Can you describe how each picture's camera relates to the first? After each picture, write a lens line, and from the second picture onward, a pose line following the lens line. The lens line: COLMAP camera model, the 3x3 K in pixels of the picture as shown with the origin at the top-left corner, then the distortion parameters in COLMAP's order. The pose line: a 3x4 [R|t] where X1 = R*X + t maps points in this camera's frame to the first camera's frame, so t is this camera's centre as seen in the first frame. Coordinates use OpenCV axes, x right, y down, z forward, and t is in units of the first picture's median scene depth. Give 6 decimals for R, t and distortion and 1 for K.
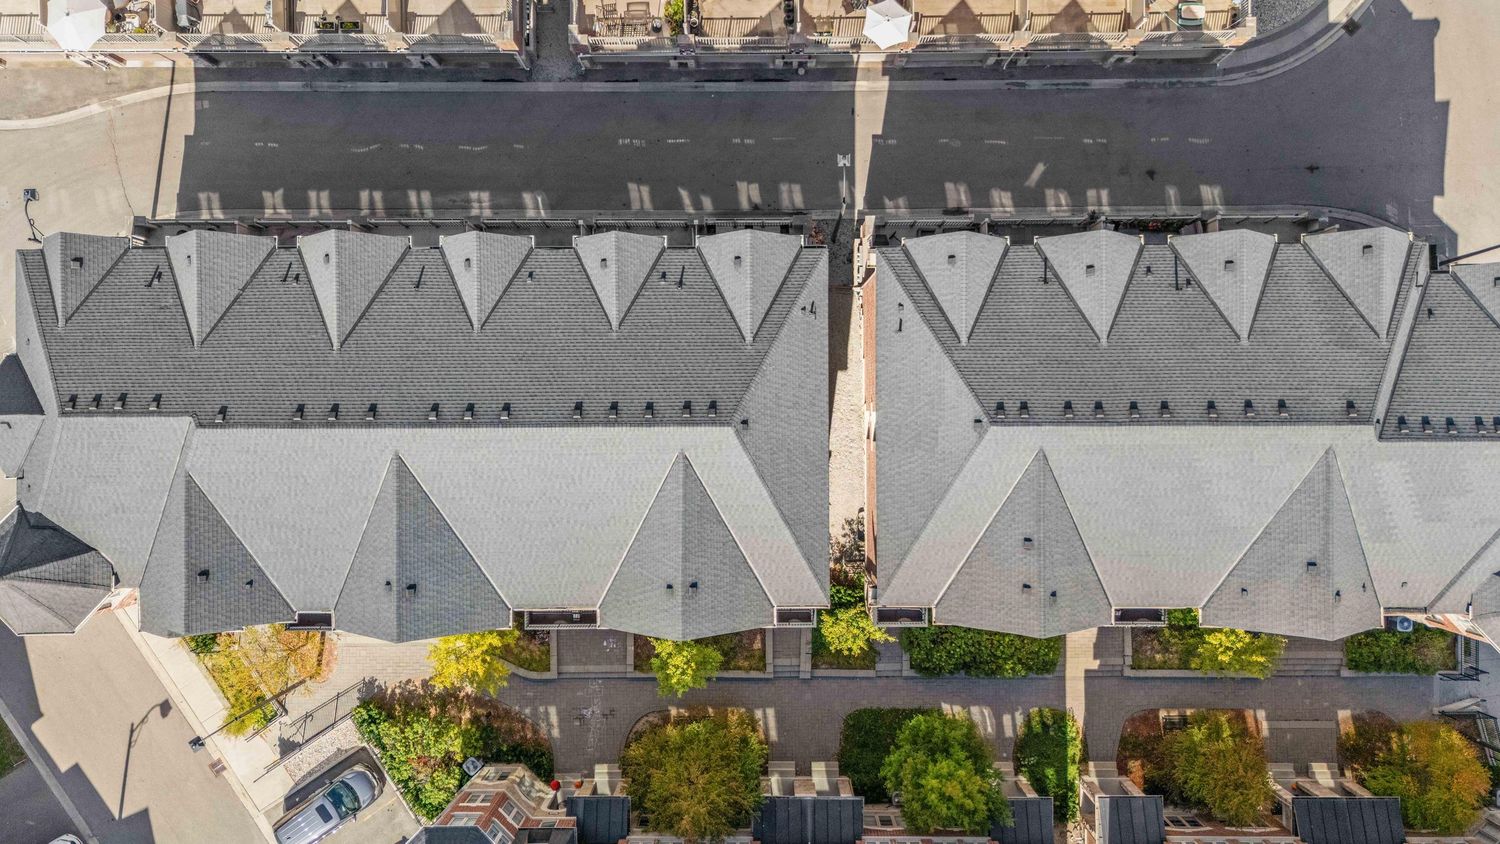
lens RADIAL K [[1176.6, 0, 750.0], [0, 1176.6, 422.0], [0, 0, 1]] dist [0.052511, -0.055831]
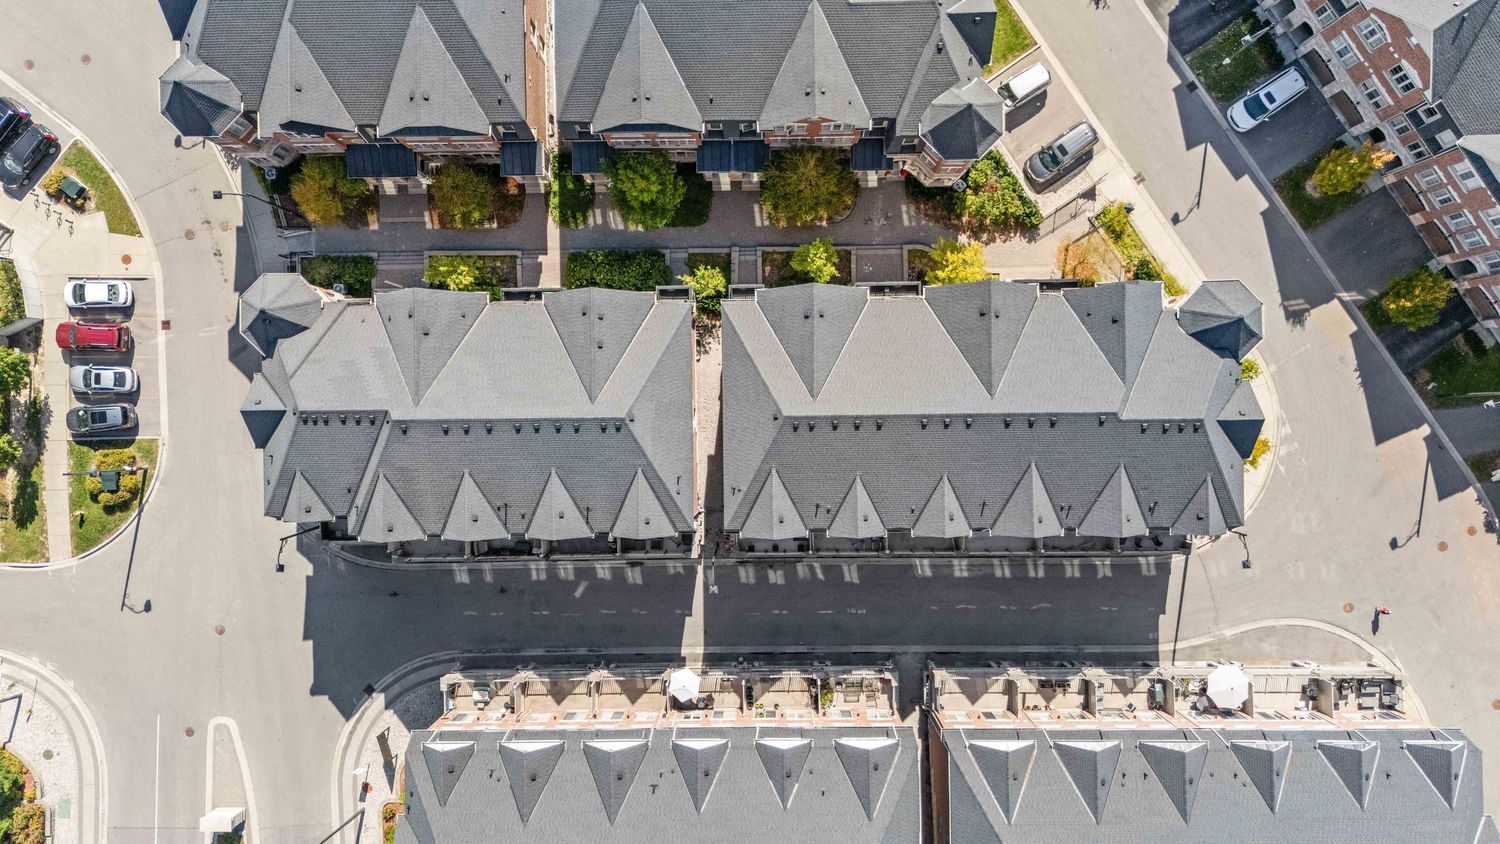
lens RADIAL K [[1123.9, 0, 751.3], [0, 1123.9, 418.9], [0, 0, 1]] dist [0.067845, -0.078411]
pose [[-0.999641, 0.007760, 0.025637, -0.008009], [-0.007668, -0.999964, 0.003681, -0.004233], [0.025665, 0.003483, 0.999665, -0.418218]]
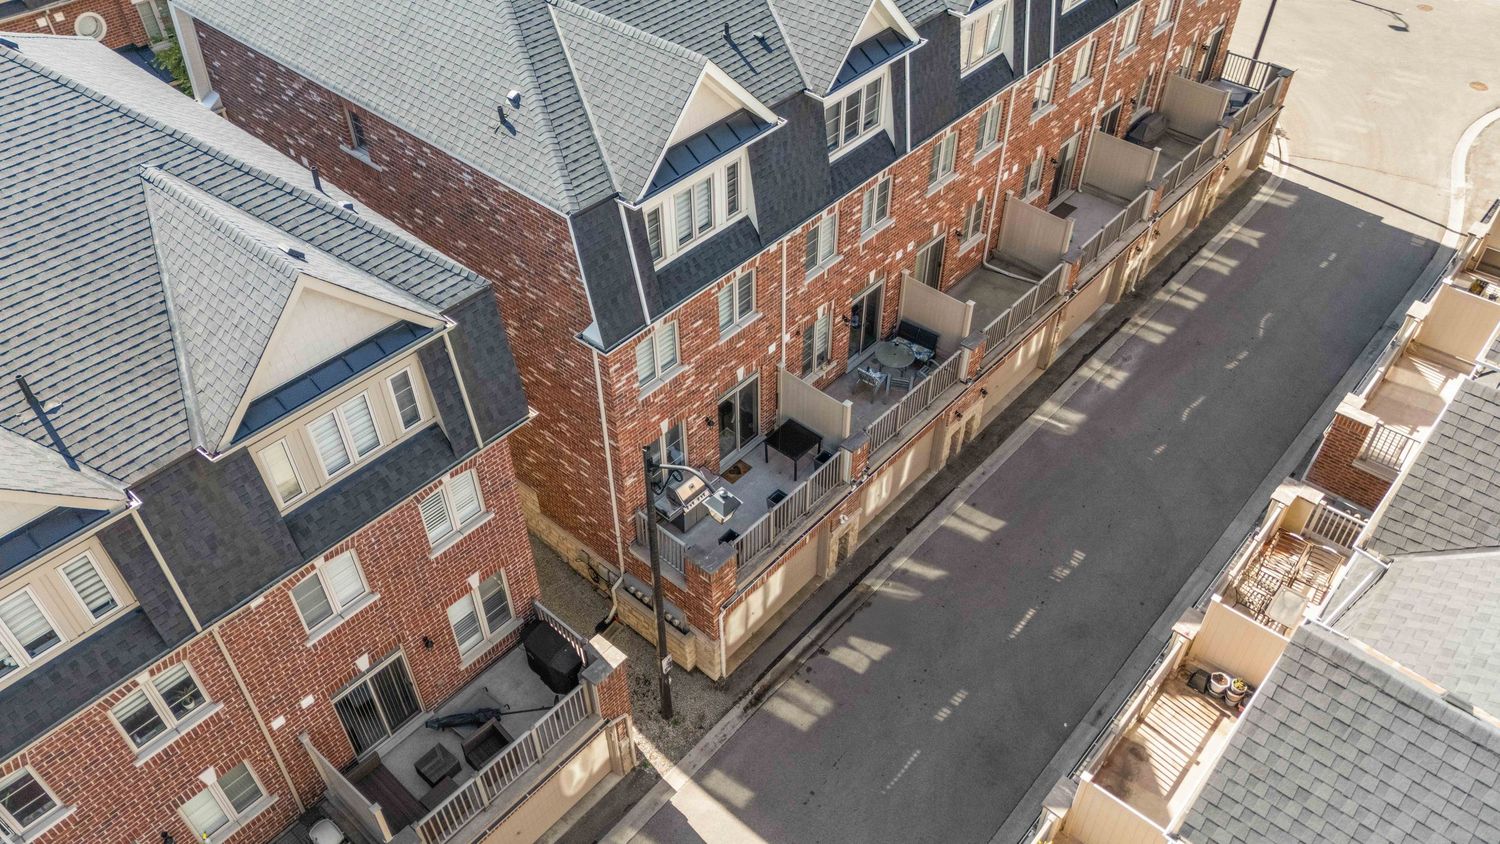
lens RADIAL K [[1086.8, 0, 757.5], [0, 1086.8, 424.5], [0, 0, 1]] dist [0.062018, -0.064466]
pose [[-0.665034, 0.525988, -0.530157, 0.235638], [-0.746530, -0.448674, 0.491308, -0.366873], [0.020554, 0.722515, 0.691050, 0.642683]]
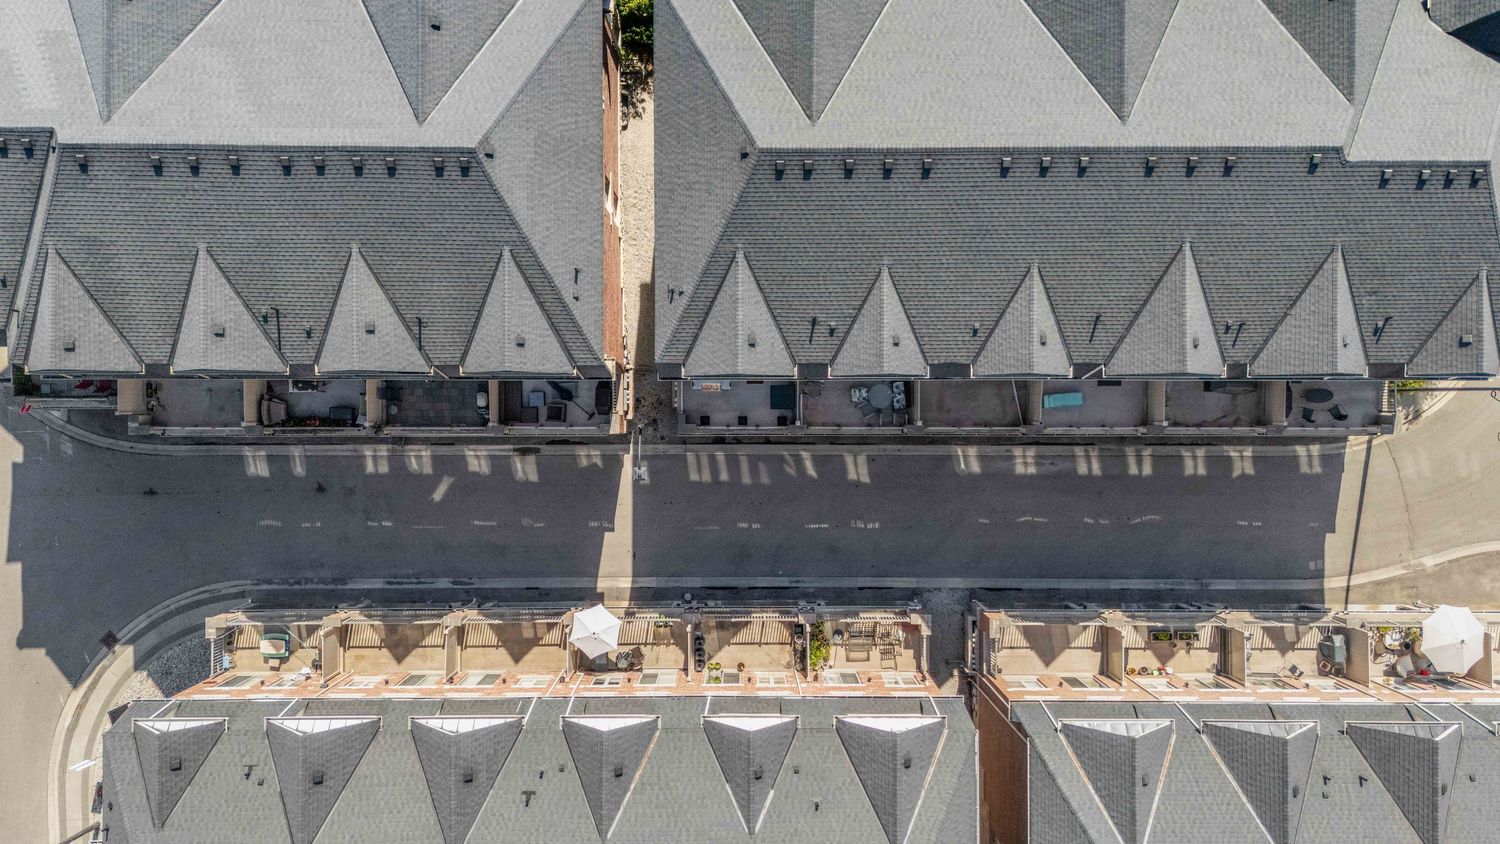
lens RADIAL K [[1141.4, 0, 755.3], [0, 1141.4, 423.3], [0, 0, 1]] dist [0.068033, -0.078919]
pose [[-0.999988, -0.004919, -0.000290, -0.010736], [0.004922, -0.999927, -0.011034, -0.153558], [-0.000236, -0.011035, 0.999939, 0.079808]]
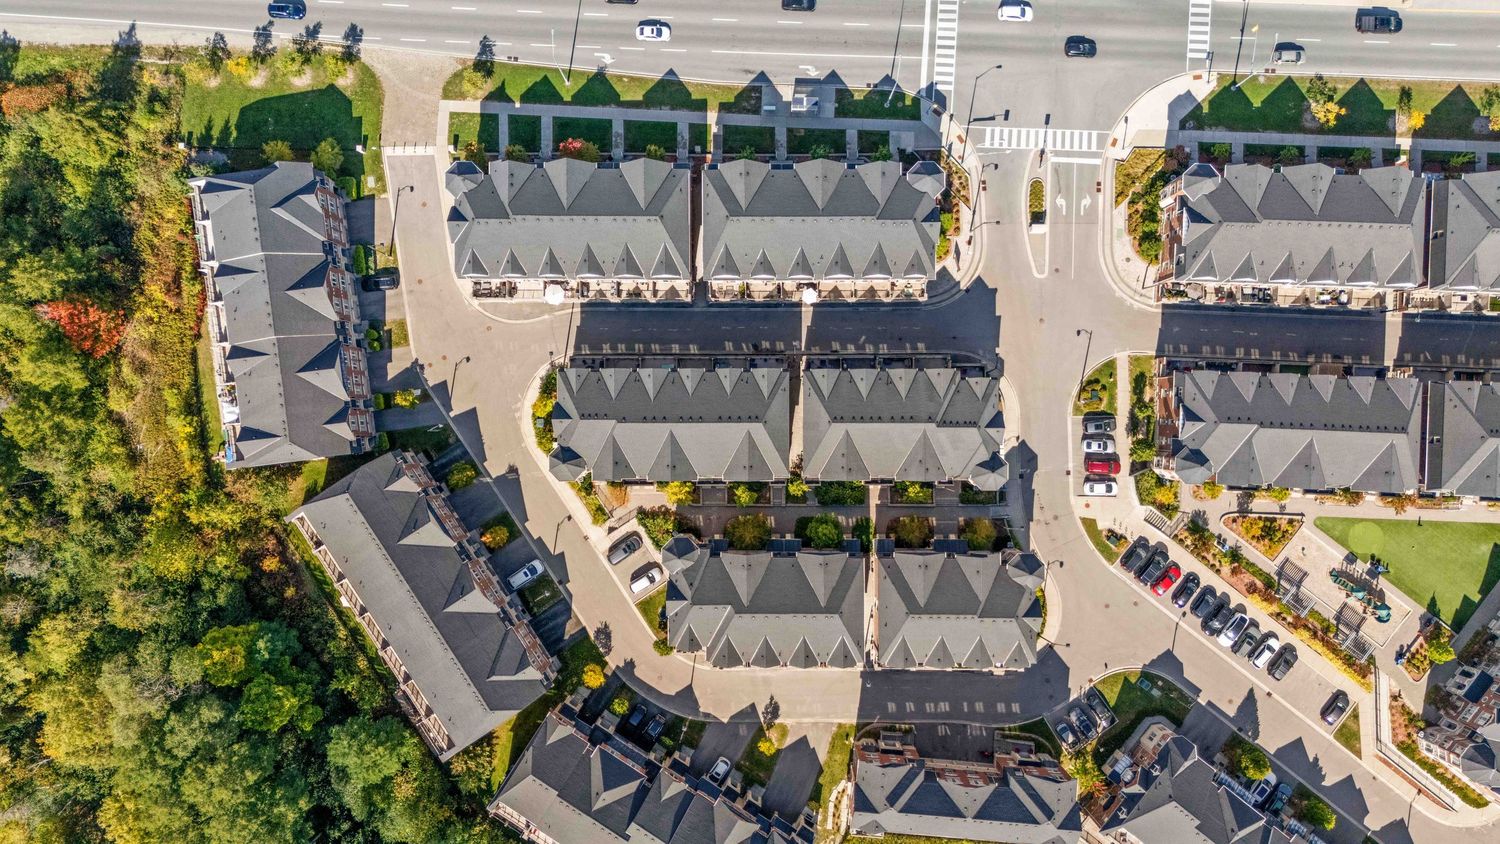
lens RADIAL K [[1086.8, 0, 757.5], [0, 1086.8, 424.5], [0, 0, 1]] dist [0.062018, -0.064466]
pose [[0.999993, 0.003144, 0.001788, -0.027154], [-0.003139, 0.999992, -0.002428, 0.013149], [-0.001795, 0.002423, 0.999995, -1.836987]]
